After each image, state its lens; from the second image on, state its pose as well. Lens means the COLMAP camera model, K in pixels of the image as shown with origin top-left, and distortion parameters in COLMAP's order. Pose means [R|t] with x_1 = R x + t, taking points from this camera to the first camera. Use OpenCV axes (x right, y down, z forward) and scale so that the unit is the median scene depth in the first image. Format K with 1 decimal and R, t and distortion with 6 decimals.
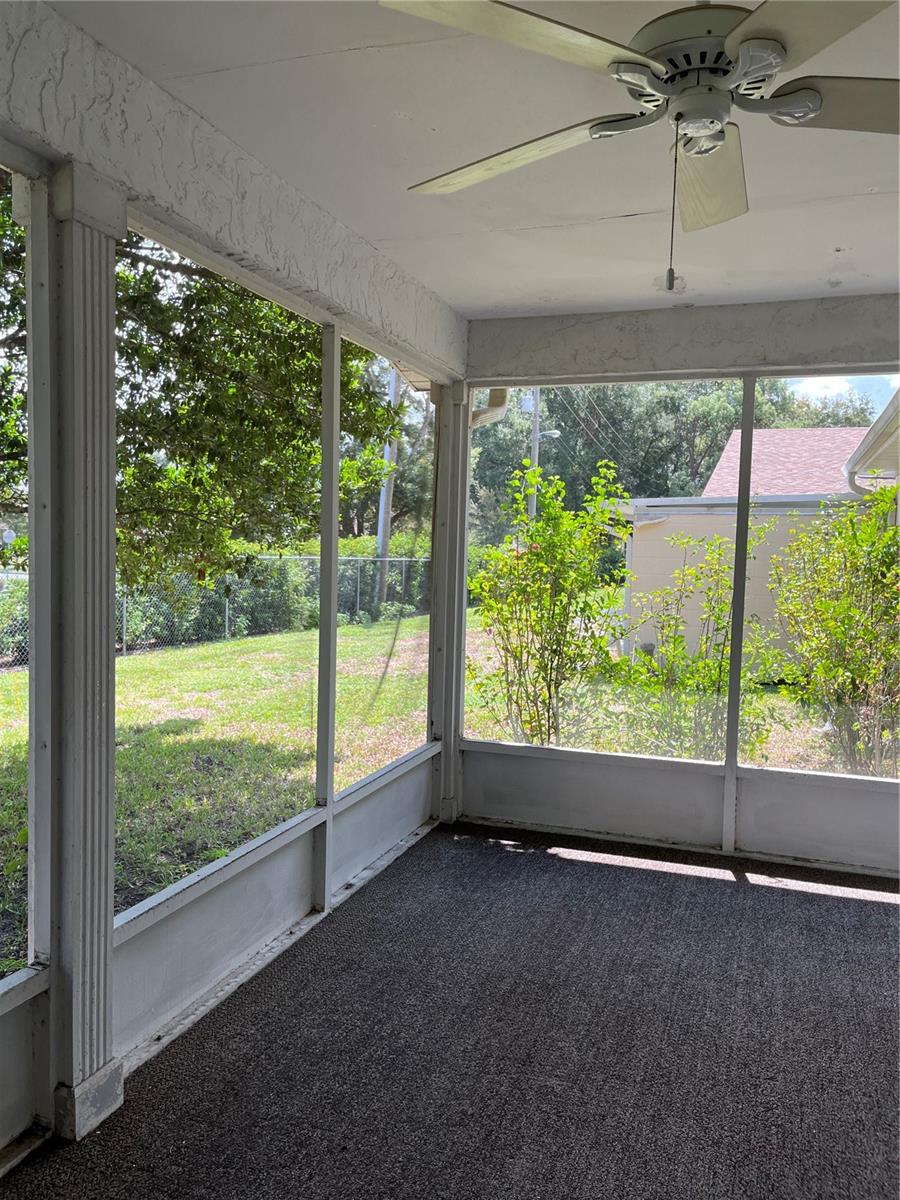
lens RADIAL K [[897.9, 0, 443.6], [0, 897.9, 596.6], [0, 0, 1]] dist [0.029606, -0.027694]
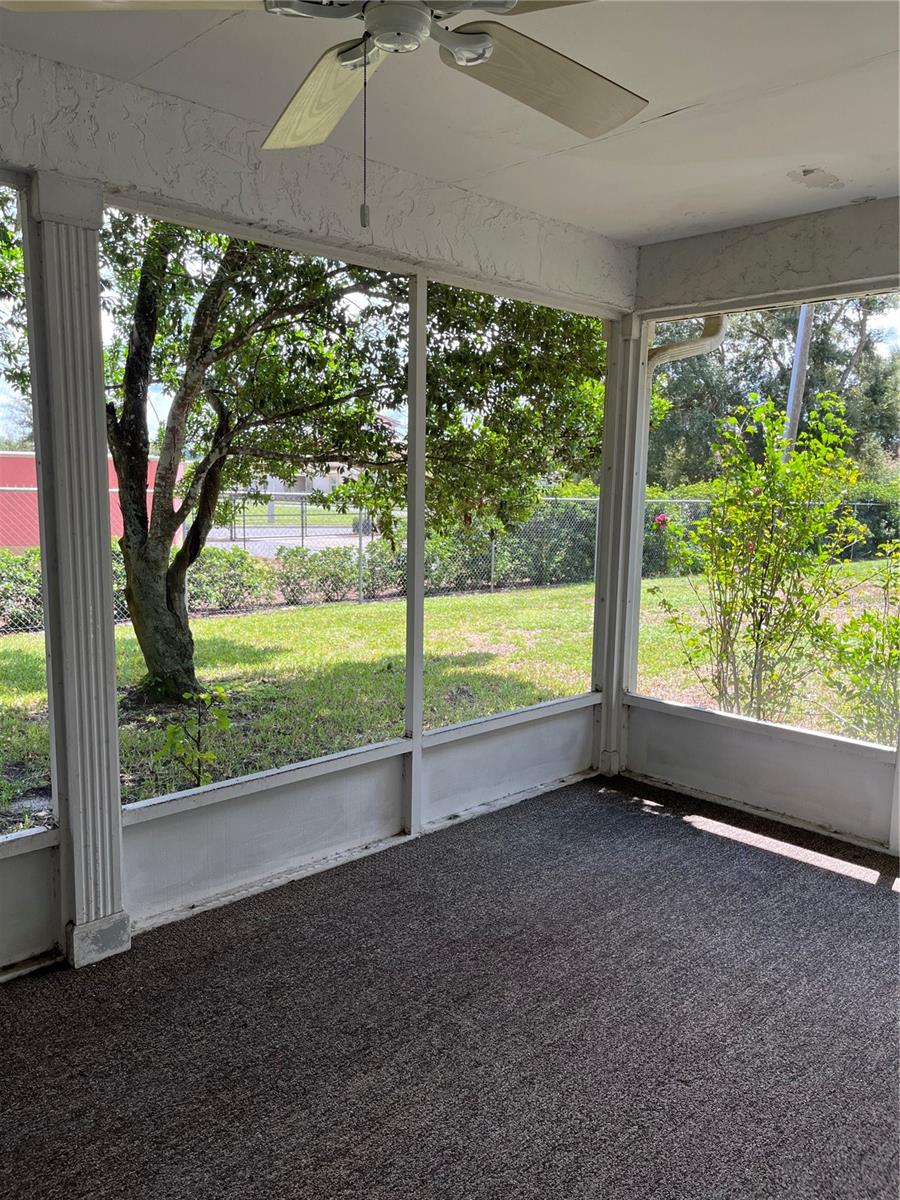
lens RADIAL K [[897.9, 0, 448.1], [0, 897.9, 605.6], [0, 0, 1]] dist [0.029606, -0.027694]
pose [[0.899055, 0.054572, -0.434421, 0.303363], [-0.022848, 0.996698, 0.077920, -0.006467], [0.437239, -0.060129, 0.897333, 0.062453]]
